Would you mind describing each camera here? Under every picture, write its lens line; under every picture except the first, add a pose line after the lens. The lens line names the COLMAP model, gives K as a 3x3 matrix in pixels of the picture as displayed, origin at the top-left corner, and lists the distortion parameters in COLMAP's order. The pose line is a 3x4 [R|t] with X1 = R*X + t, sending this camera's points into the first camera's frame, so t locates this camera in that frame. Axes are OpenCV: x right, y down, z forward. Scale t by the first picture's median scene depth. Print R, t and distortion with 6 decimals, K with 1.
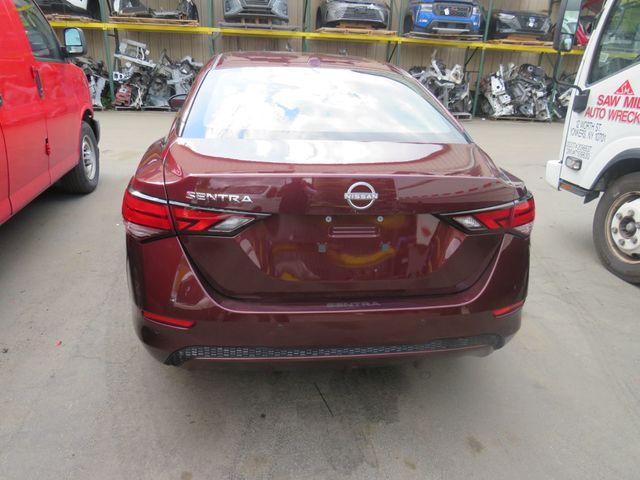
lens RADIAL K [[453.1, 0, 317.5], [0, 453.1, 242.1], [0, 0, 1]] dist [-0.046576, 0.031454]
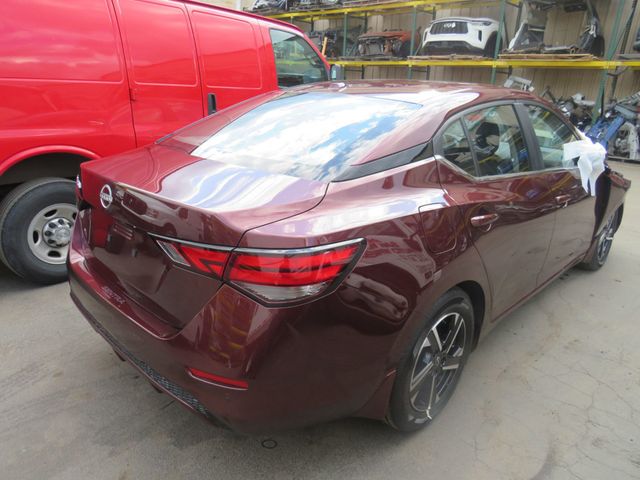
lens RADIAL K [[453.1, 0, 314.8], [0, 453.1, 245.9], [0, 0, 1]] dist [-0.046576, 0.031454]
pose [[0.609908, 0.254612, -0.750457, 0.391661], [-0.305174, 0.949410, 0.074092, -0.070551], [0.731356, 0.183831, 0.656753, 0.203386]]
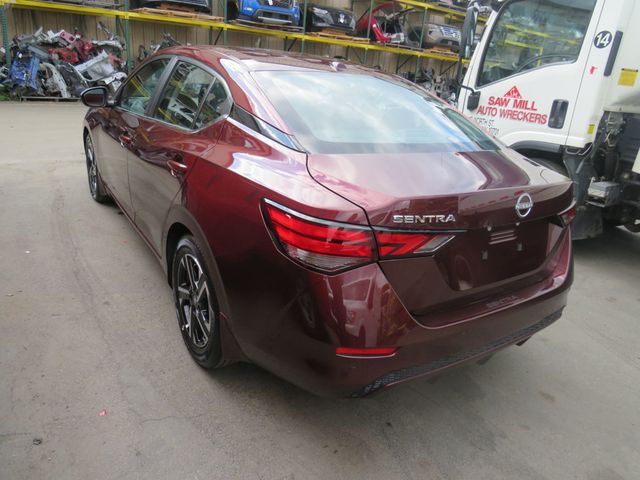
lens RADIAL K [[453.1, 0, 314.3], [0, 453.1, 239.0], [0, 0, 1]] dist [-0.046576, 0.031454]
pose [[0.903930, -0.116978, 0.411373, -0.260111], [0.106065, 0.993134, 0.049346, -0.039517], [-0.414321, -0.000973, 0.910130, 0.058509]]
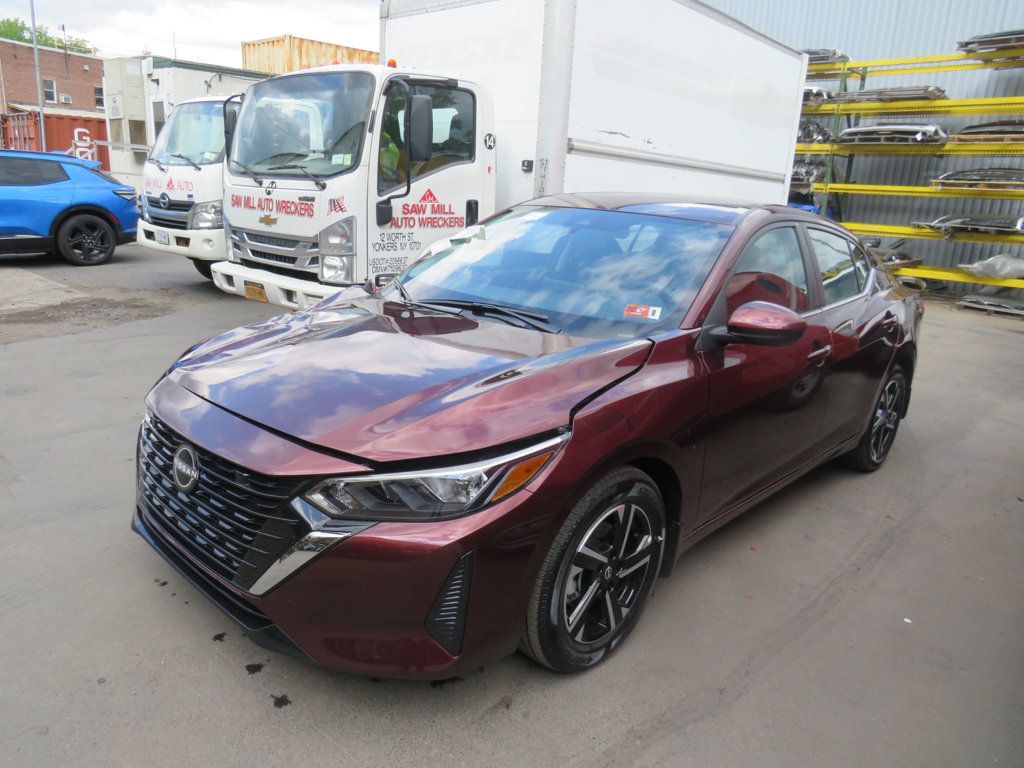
lens RADIAL K [[724.9, 0, 510.4], [0, 724.9, 378.0], [0, 0, 1]] dist [-0.046576, 0.031454]
pose [[-0.616173, -0.266815, 0.741040, -0.542460], [0.211674, 0.850156, 0.482109, -0.518186], [-0.758633, 0.453922, -0.467365, 1.254205]]
